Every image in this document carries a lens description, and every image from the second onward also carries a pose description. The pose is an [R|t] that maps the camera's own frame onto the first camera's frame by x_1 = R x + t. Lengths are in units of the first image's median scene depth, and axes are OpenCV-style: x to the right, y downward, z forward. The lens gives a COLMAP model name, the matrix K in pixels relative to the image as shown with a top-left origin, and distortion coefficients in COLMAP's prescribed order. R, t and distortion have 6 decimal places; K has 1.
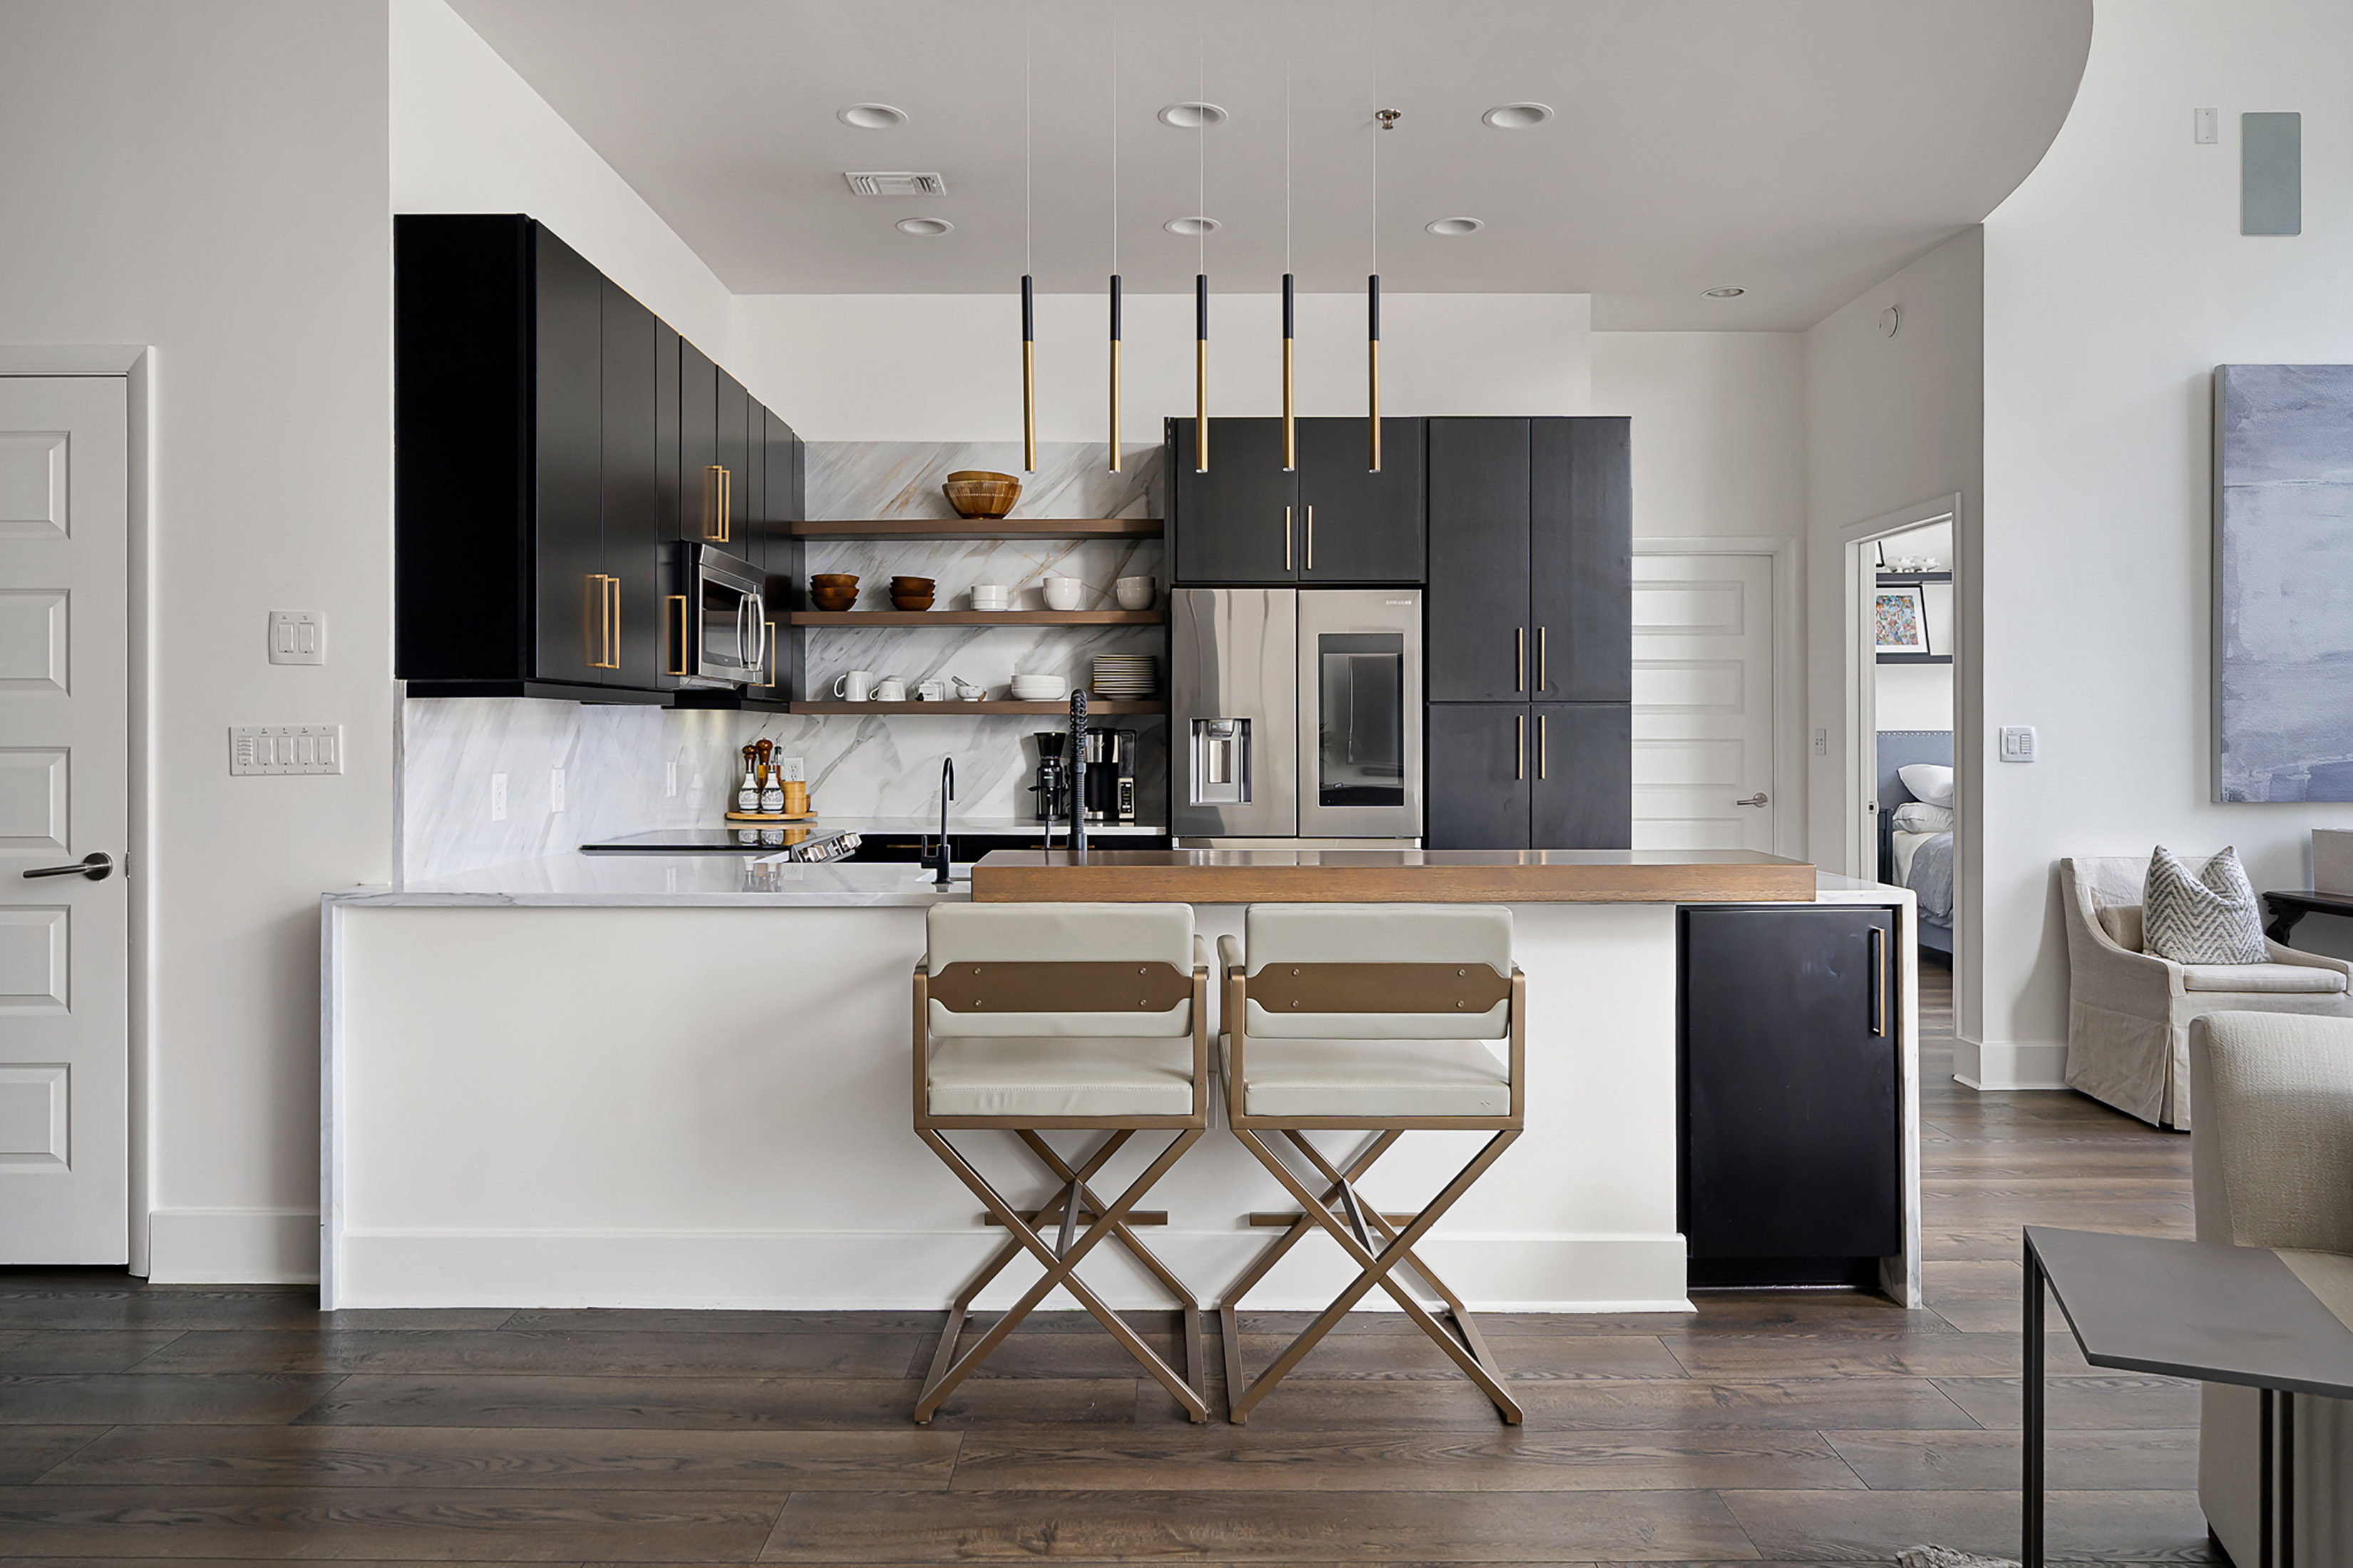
lens RADIAL K [[1594.3, 0, 1194.5], [0, 1594.3, 746.1], [0, 0, 1]] dist [0.010295, 0.003554]
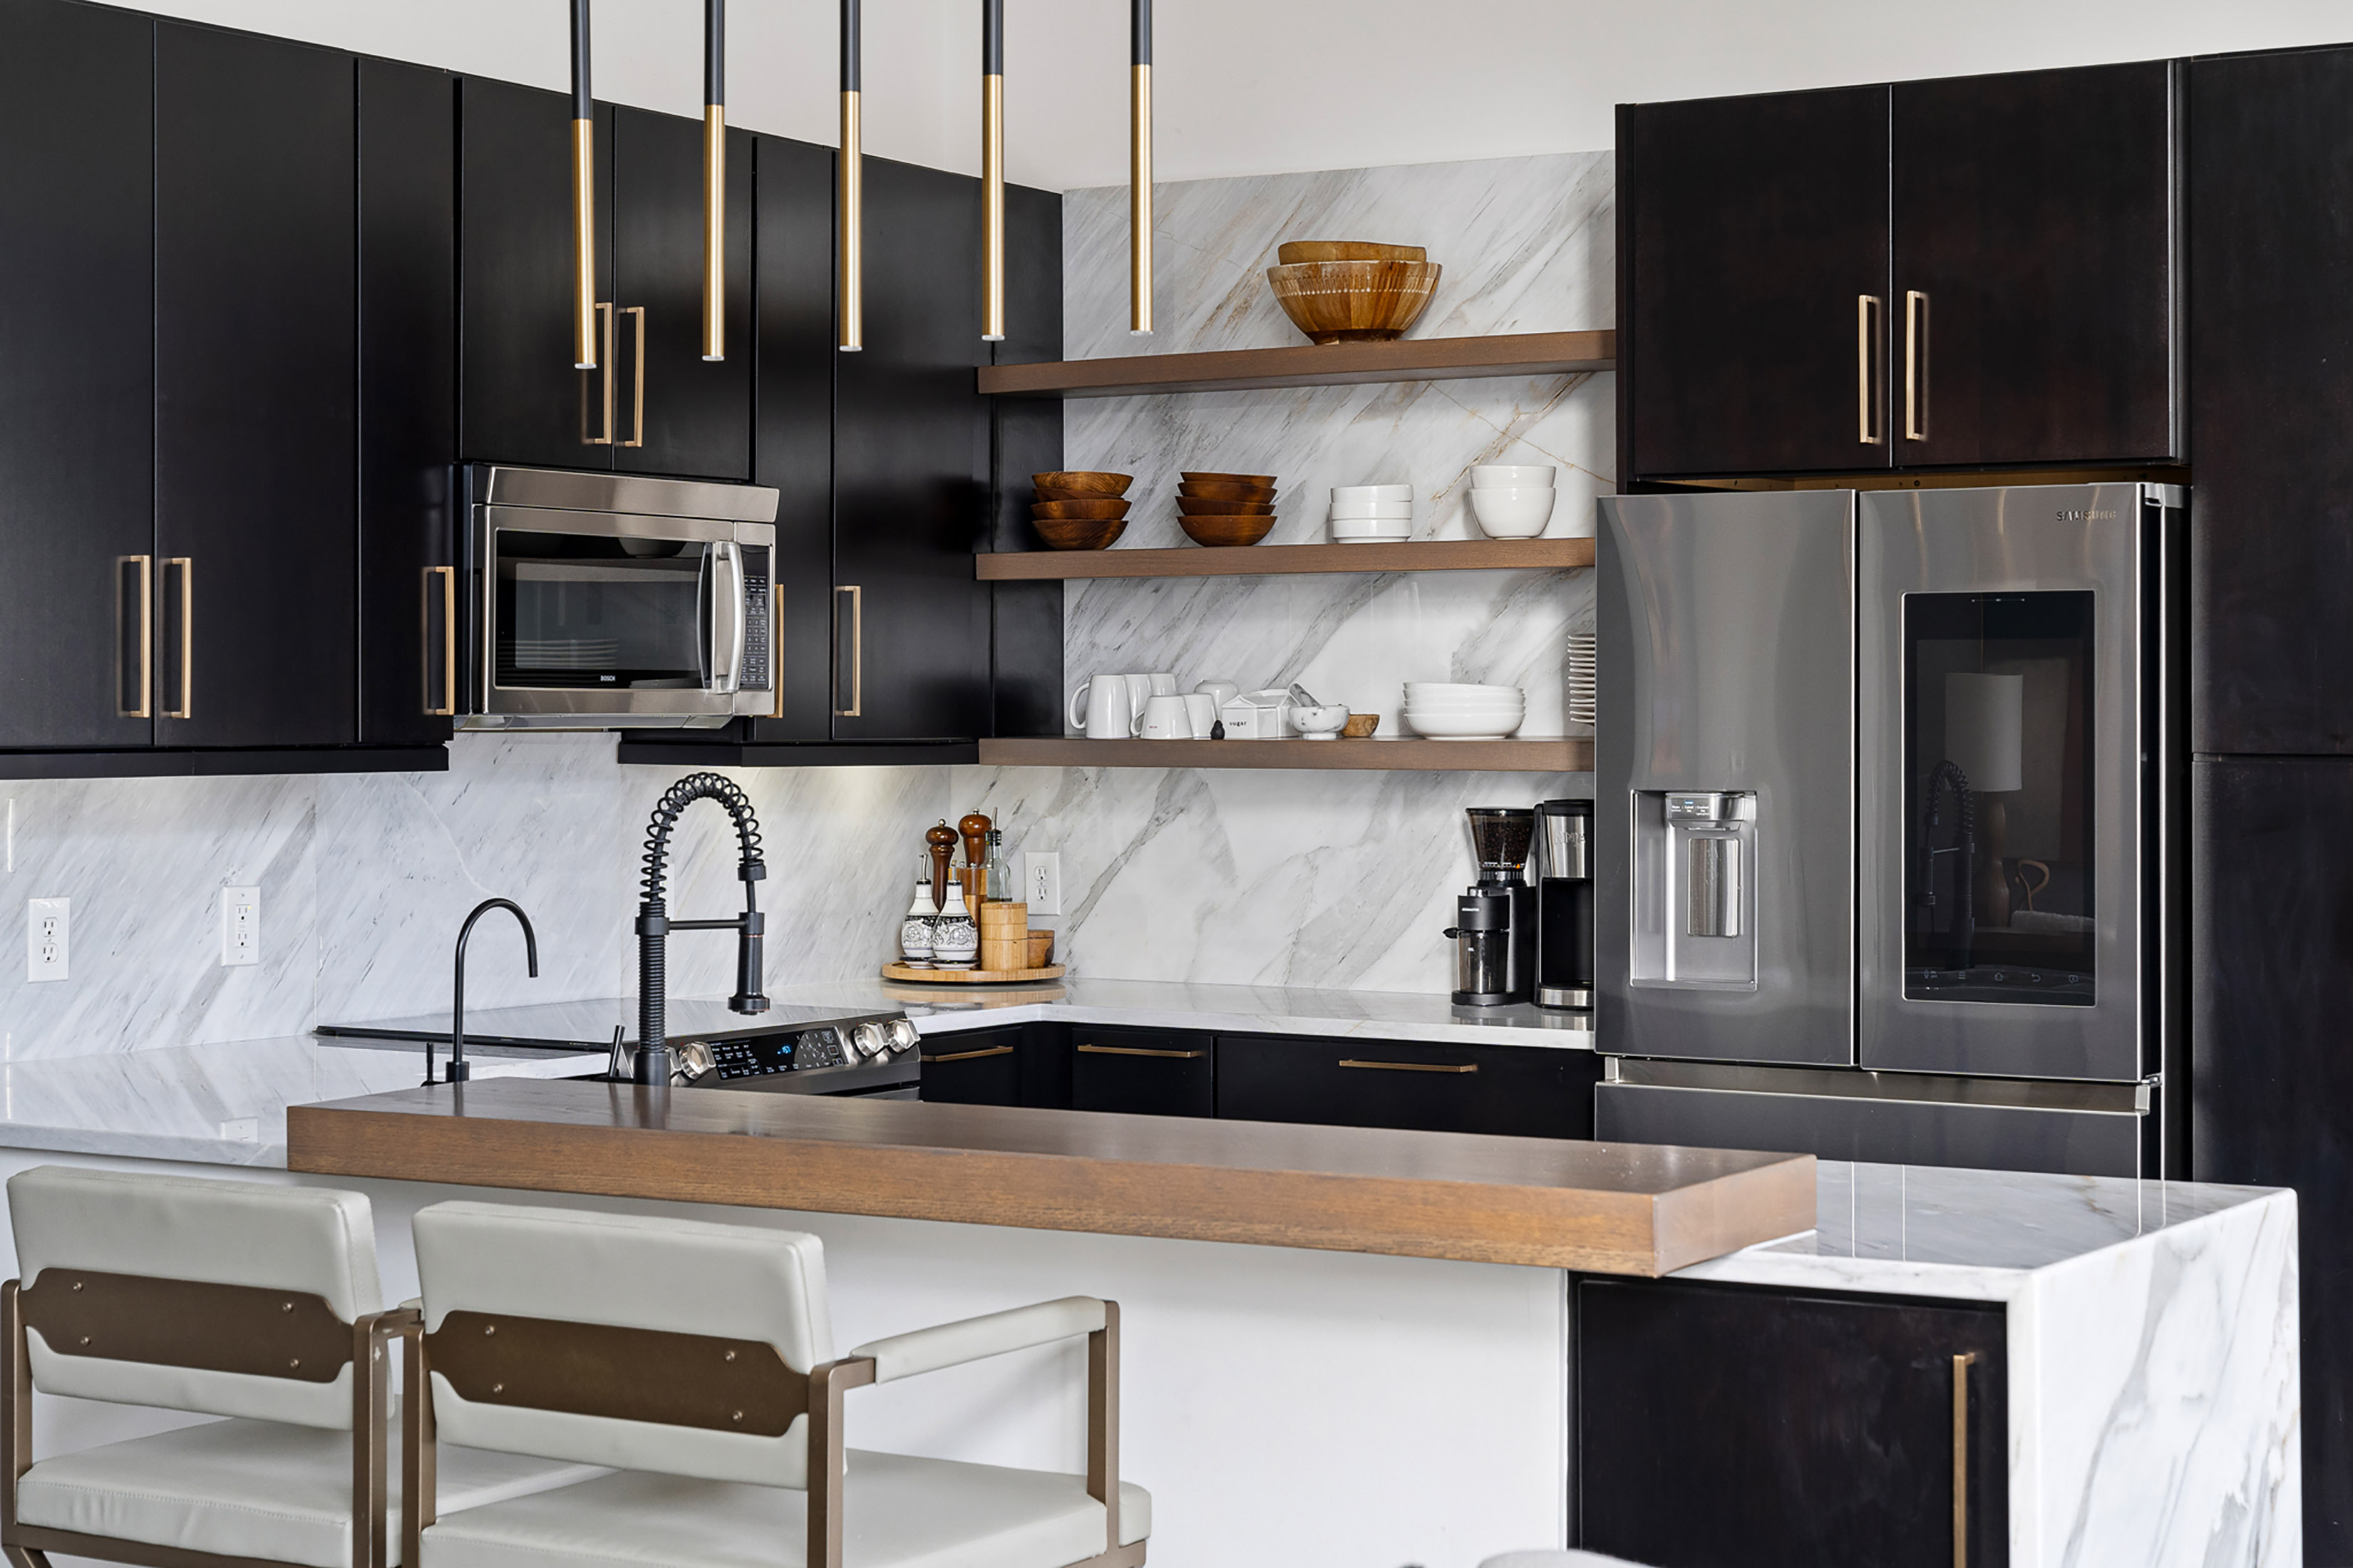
lens RADIAL K [[4142.5, 0, 1178.6], [0, 4142.5, 773.1], [0, 0, 1]] dist [0.017606, 0.000000]
pose [[0.847633, 0.008922, -0.530508, 0.500399], [-0.005027, 0.999949, 0.008785, -0.031184], [0.530559, -0.004779, 0.847635, -0.039491]]
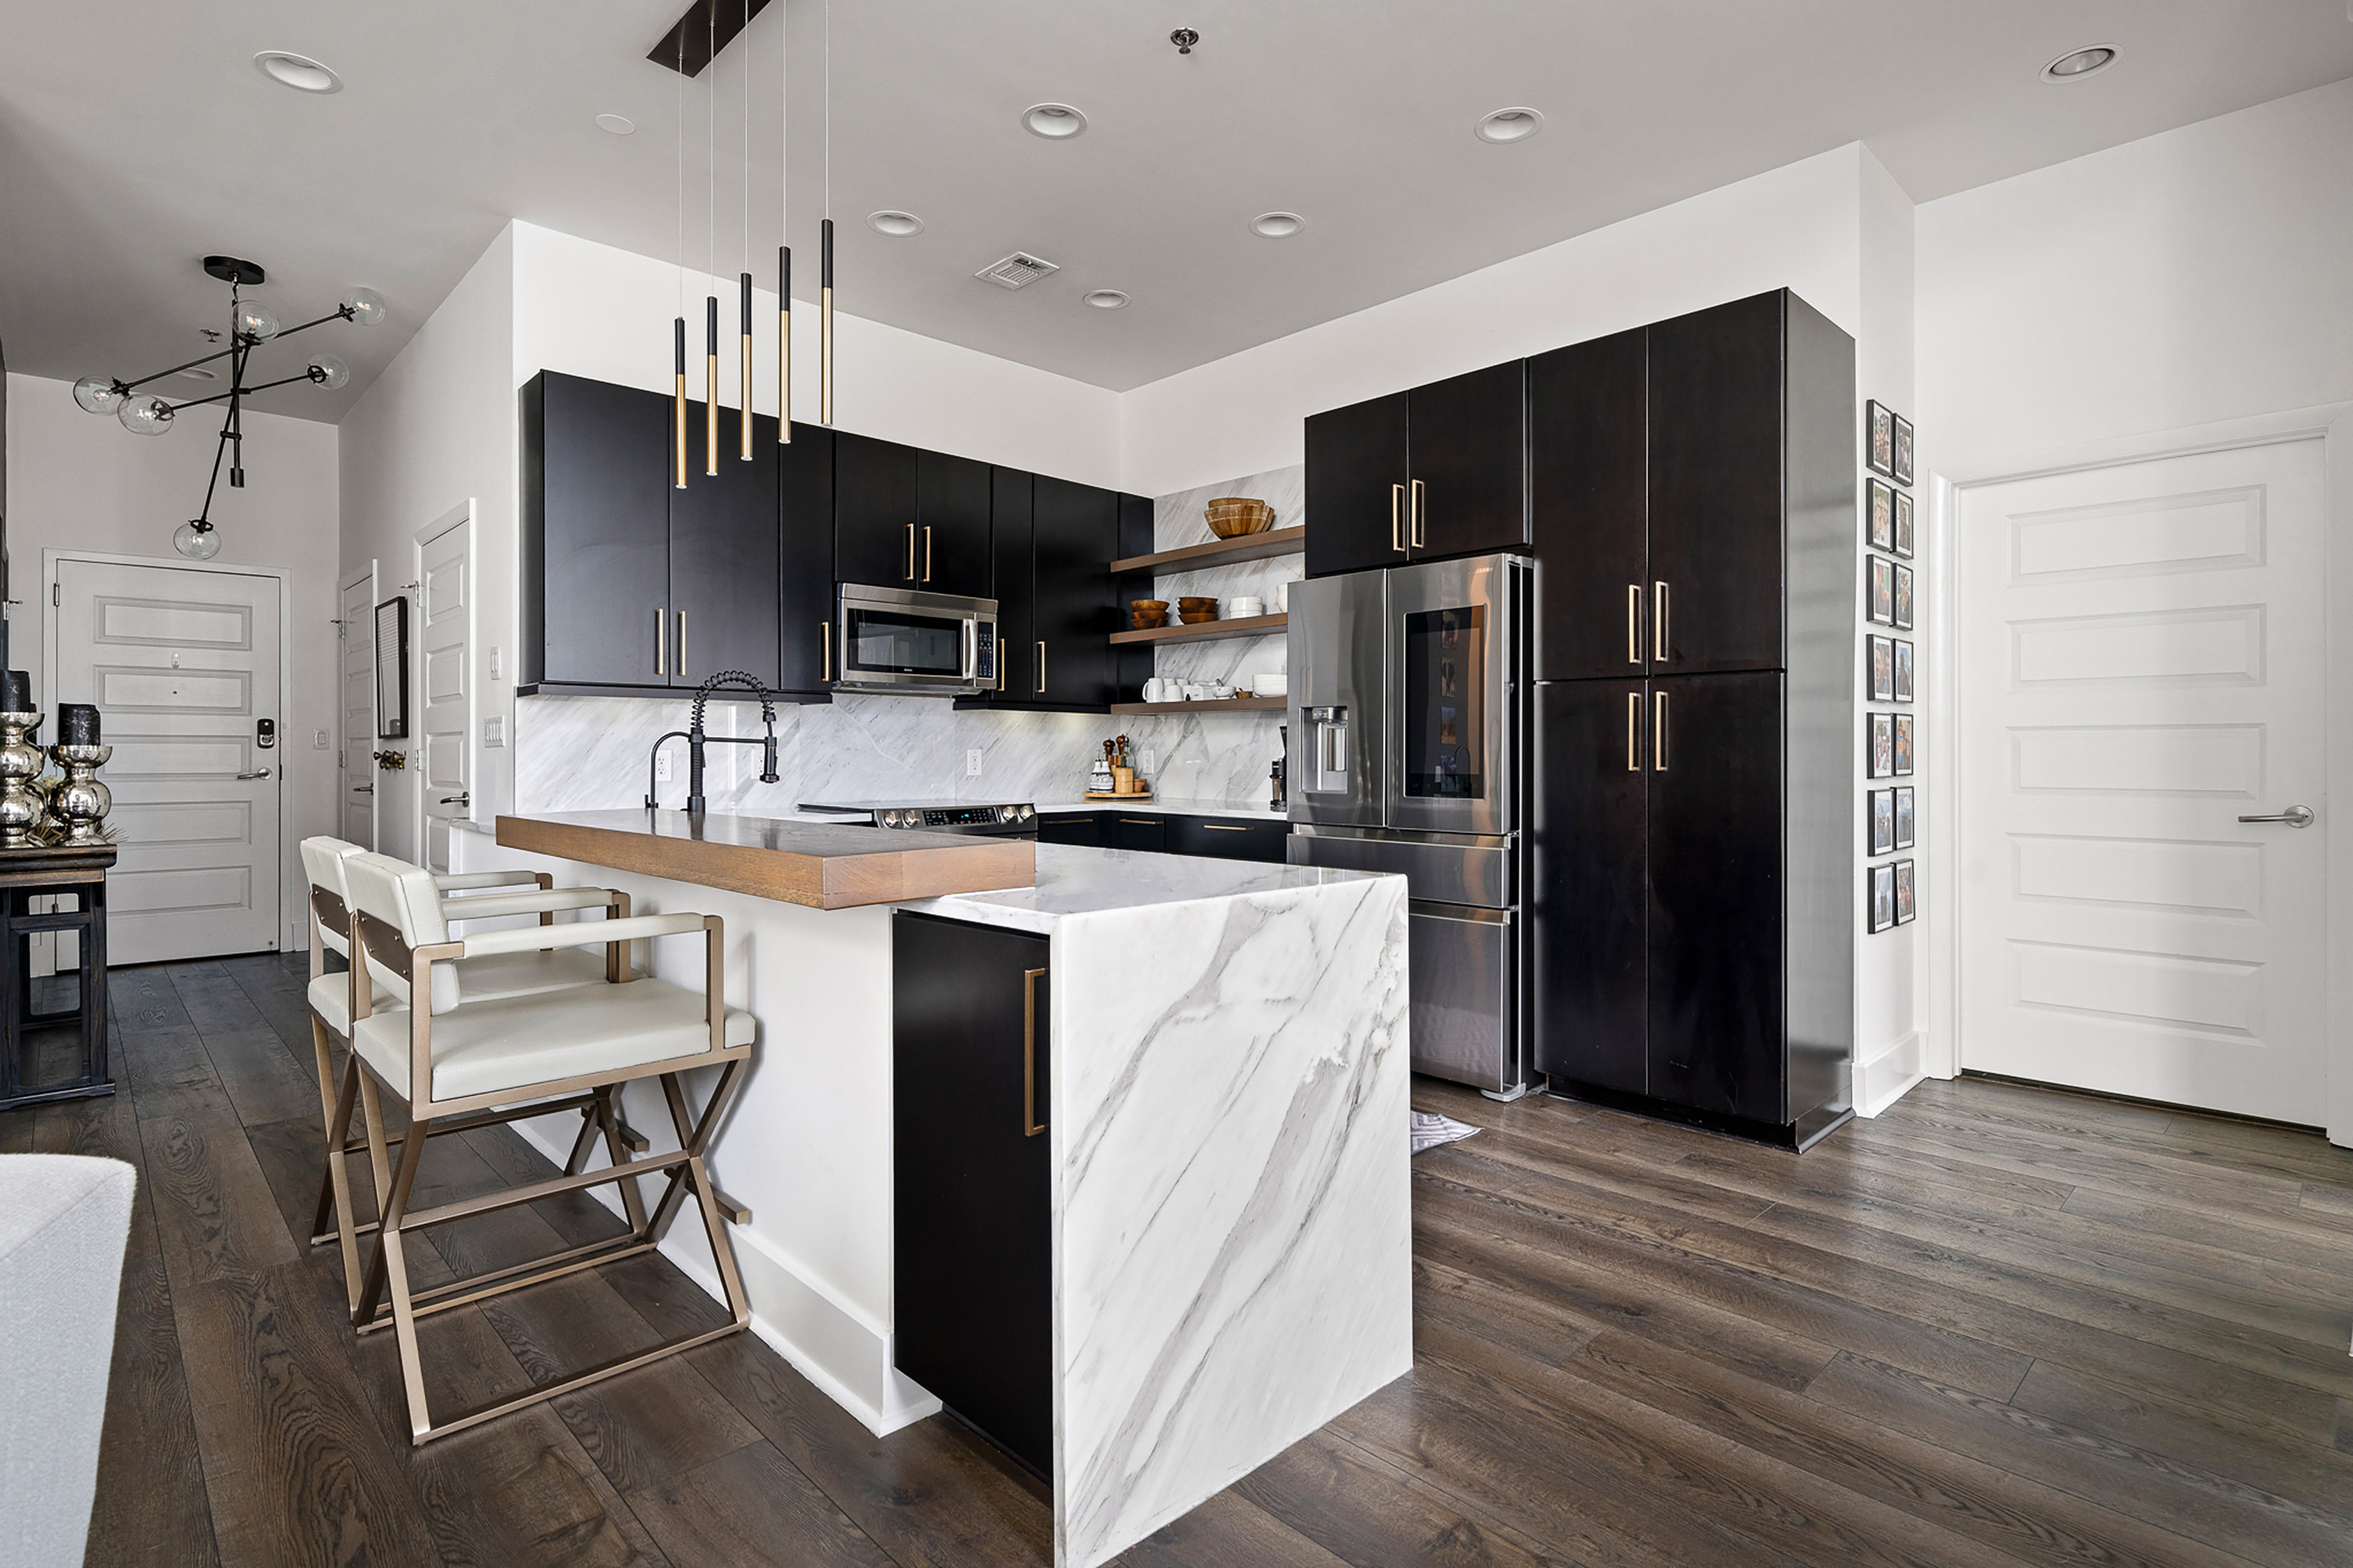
lens RADIAL K [[1169.4, 0, 1160.9], [0, 1169.4, 765.7], [0, 0, 1]] dist [0.006703, 0.000906]
pose [[0.686519, 0.008229, -0.727065, 0.481604], [-0.006057, 0.999966, 0.005598, 0.016362], [0.727087, 0.000561, 0.686545, 0.419730]]
